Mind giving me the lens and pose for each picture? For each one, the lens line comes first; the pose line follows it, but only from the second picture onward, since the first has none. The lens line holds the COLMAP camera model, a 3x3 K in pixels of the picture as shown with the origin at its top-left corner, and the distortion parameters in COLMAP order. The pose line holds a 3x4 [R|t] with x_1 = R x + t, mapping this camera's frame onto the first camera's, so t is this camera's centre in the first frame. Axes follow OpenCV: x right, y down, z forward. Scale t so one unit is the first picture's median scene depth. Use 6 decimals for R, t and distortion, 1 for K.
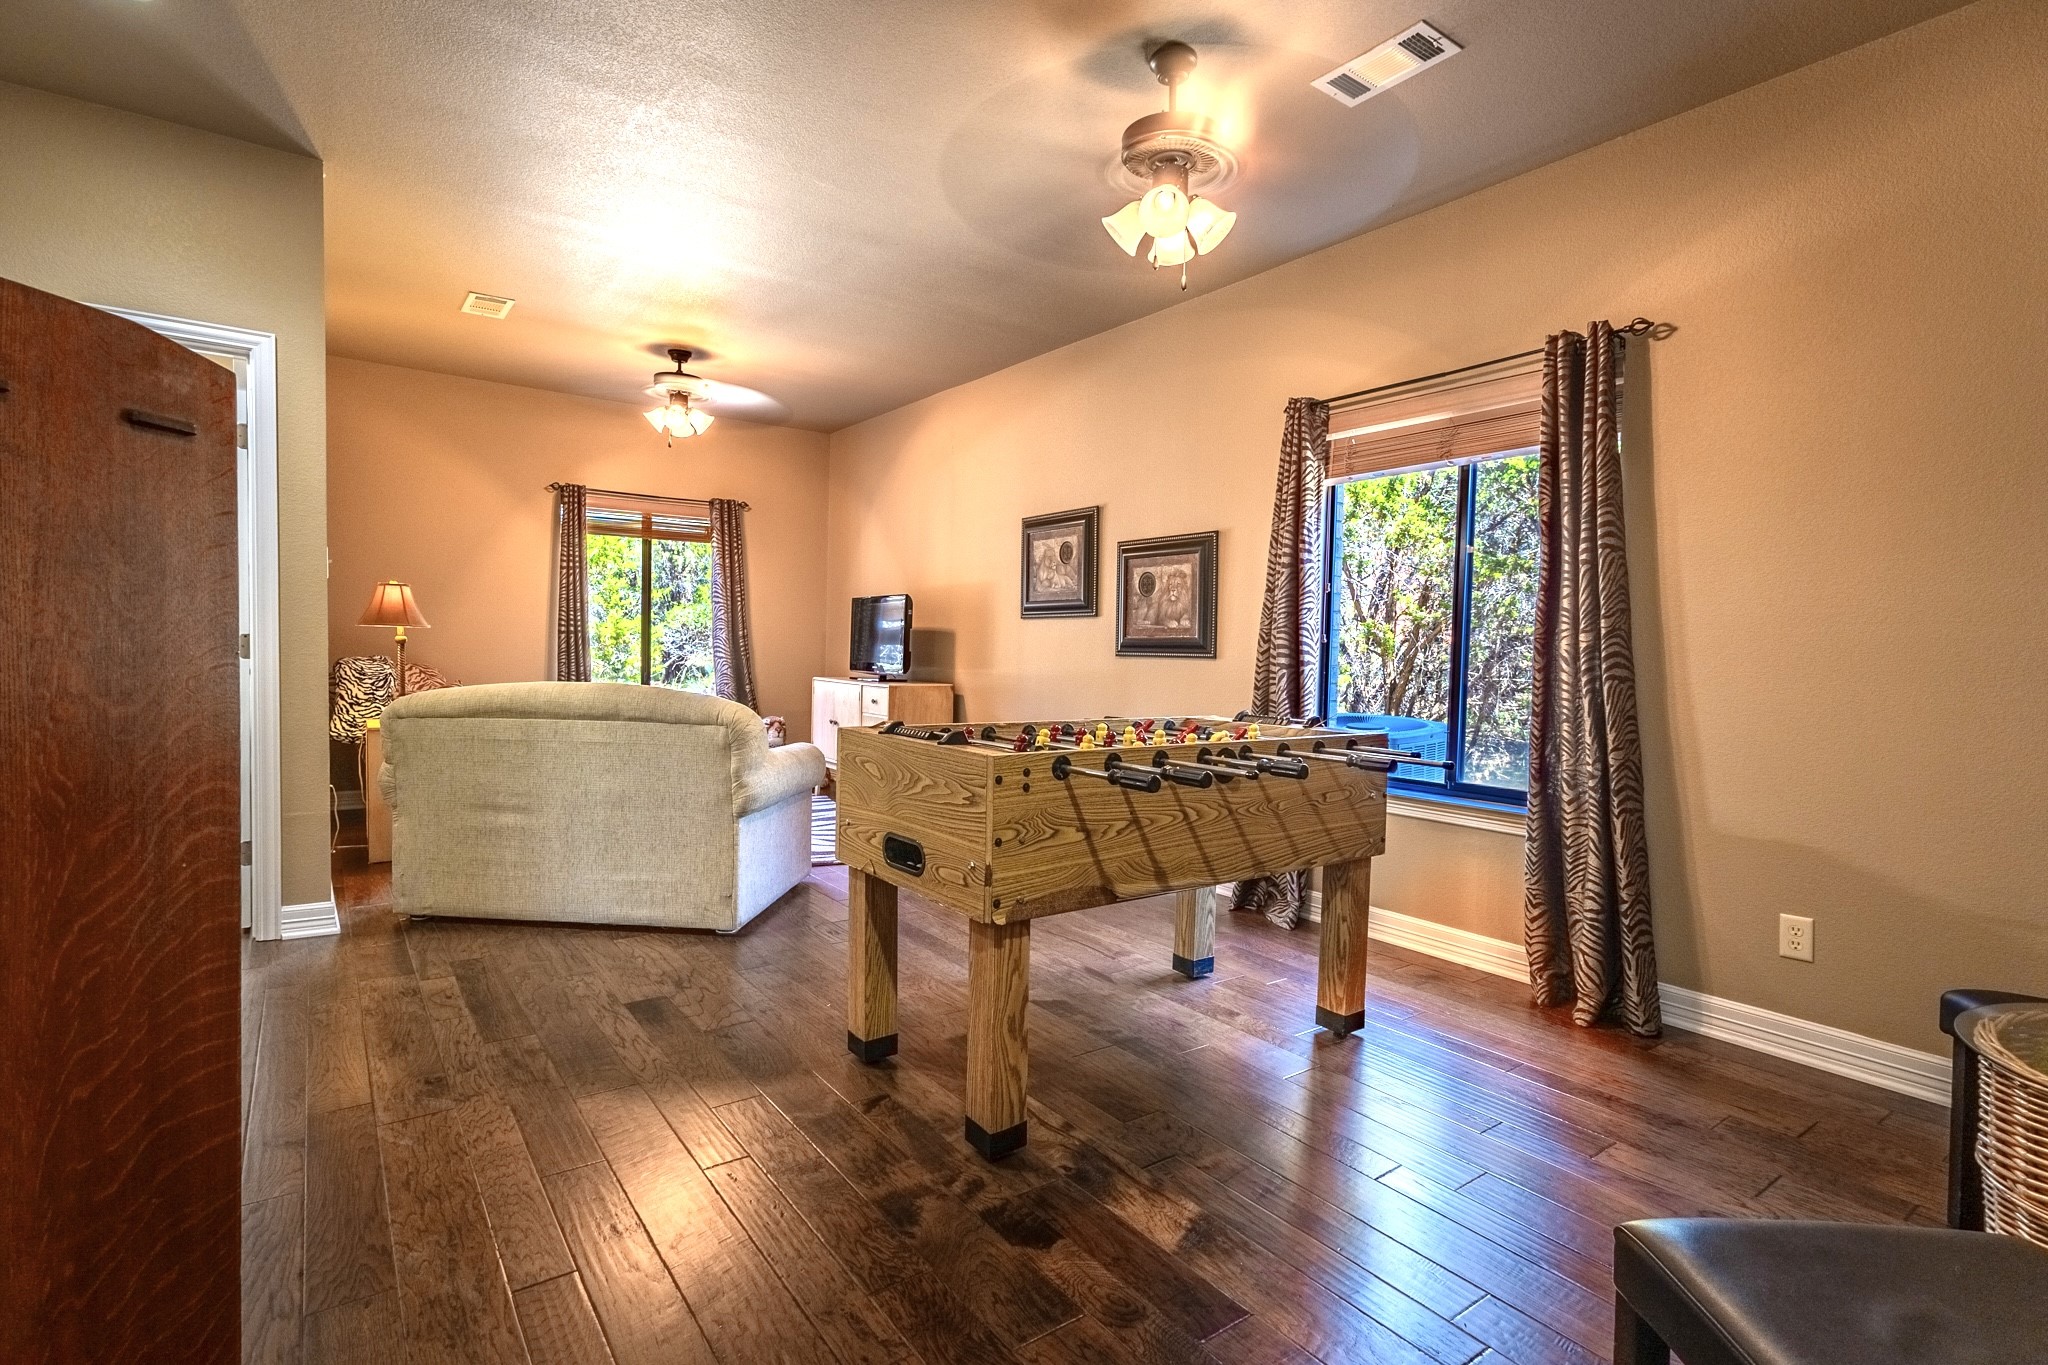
lens RADIAL K [[938.6, 0, 1024.0], [0, 938.6, 682.5], [0, 0, 1]] dist [-0.000501, 0.000095]
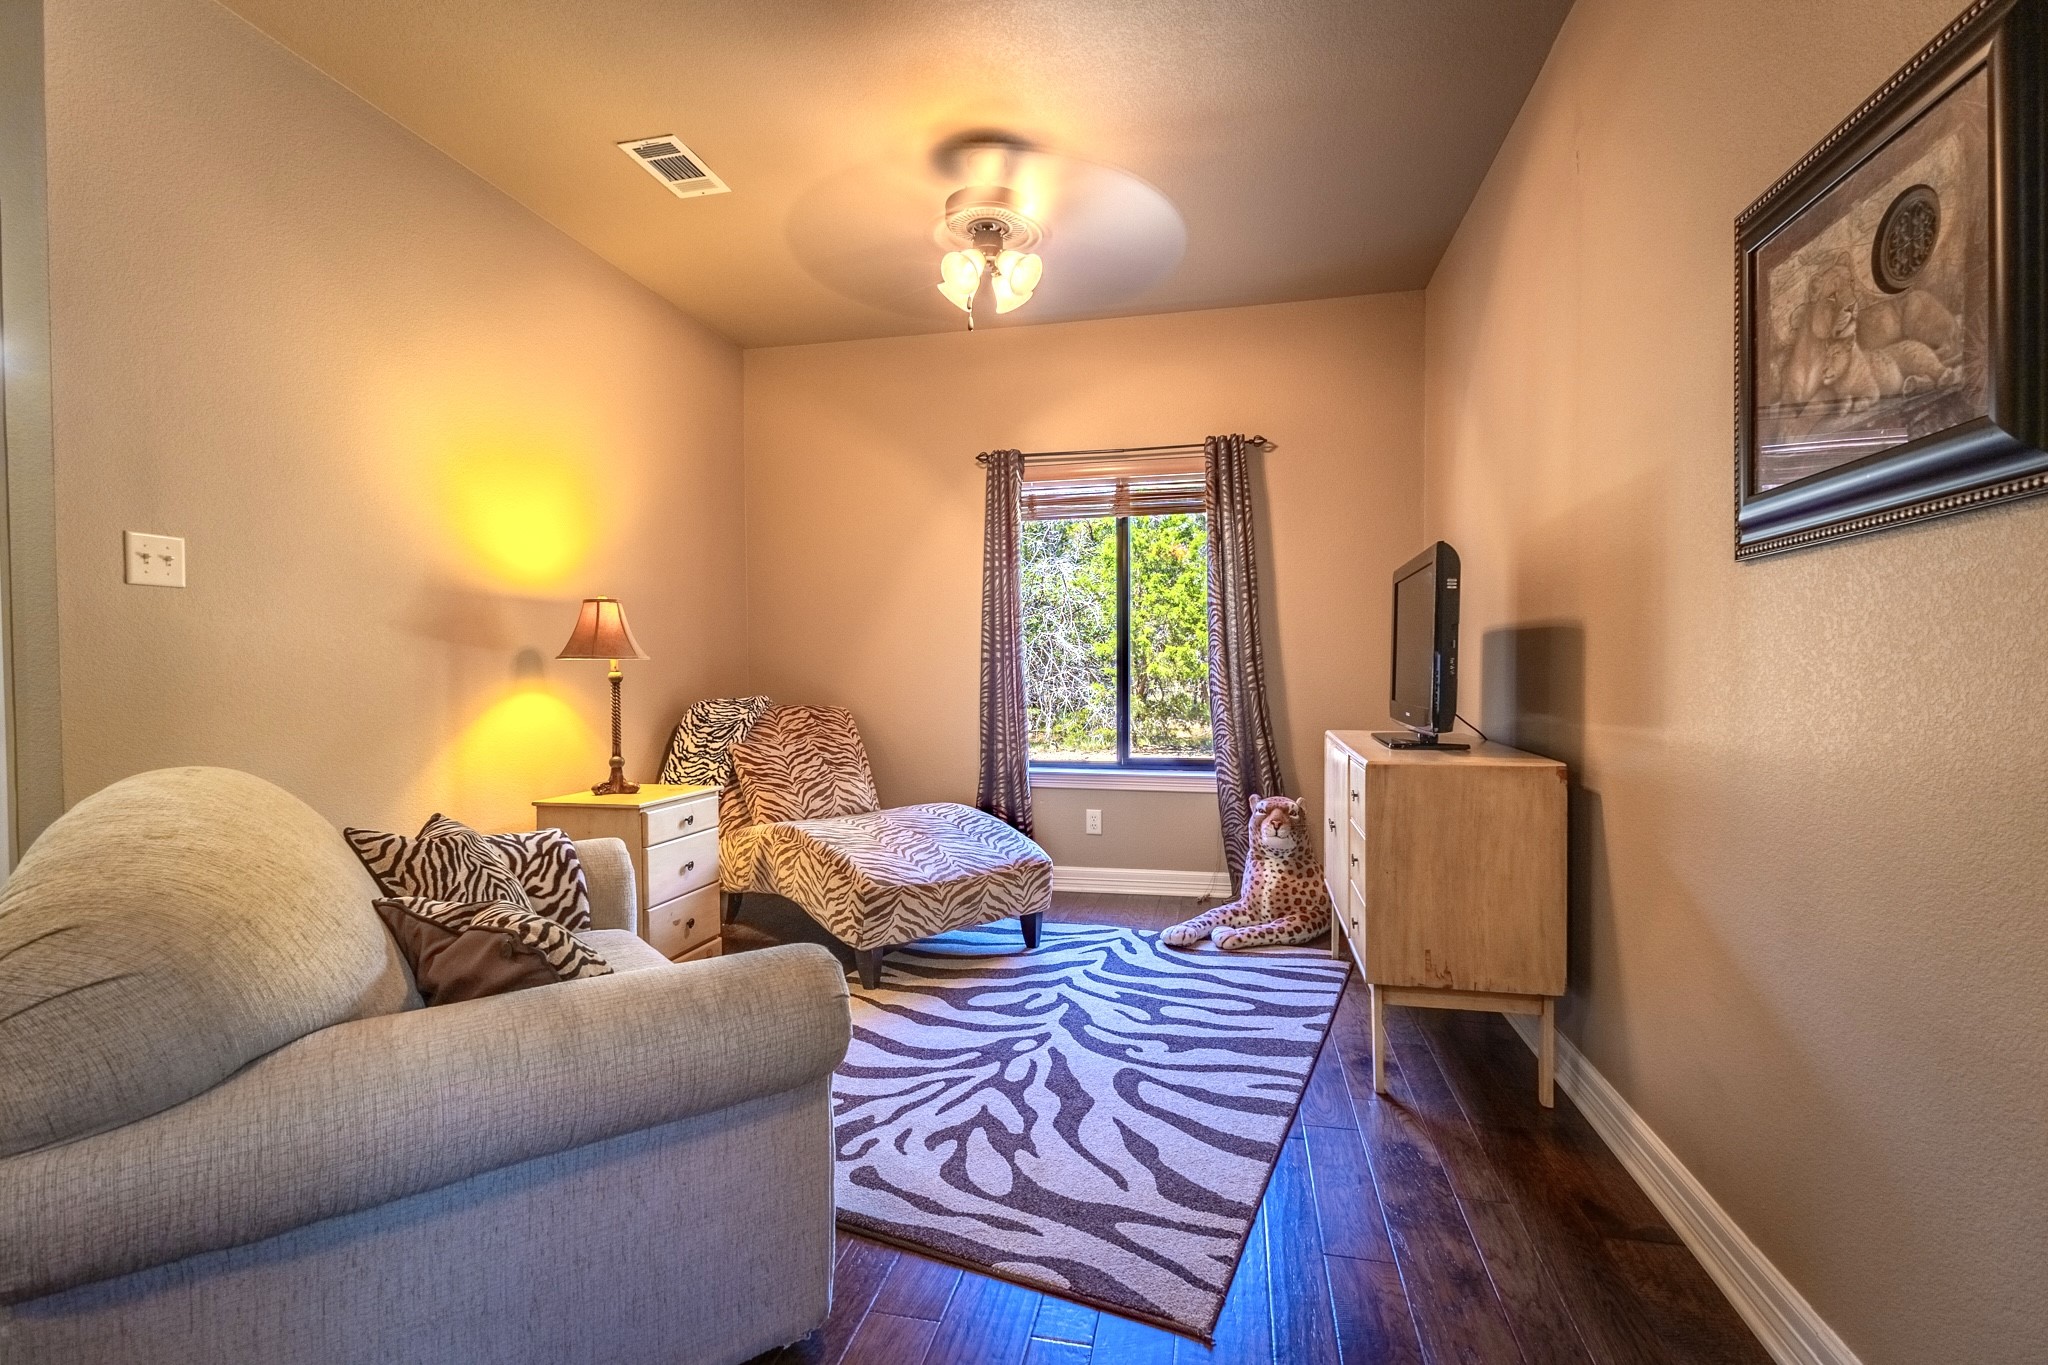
lens RADIAL K [[938.6, 0, 1024.0], [0, 938.6, 682.5], [0, 0, 1]] dist [-0.000501, 0.000095]
pose [[0.671722, -0.015288, -0.740645, 0.054831], [-0.006254, 0.999634, -0.026306, -0.018186], [0.740777, 0.022302, 0.671381, 0.548223]]
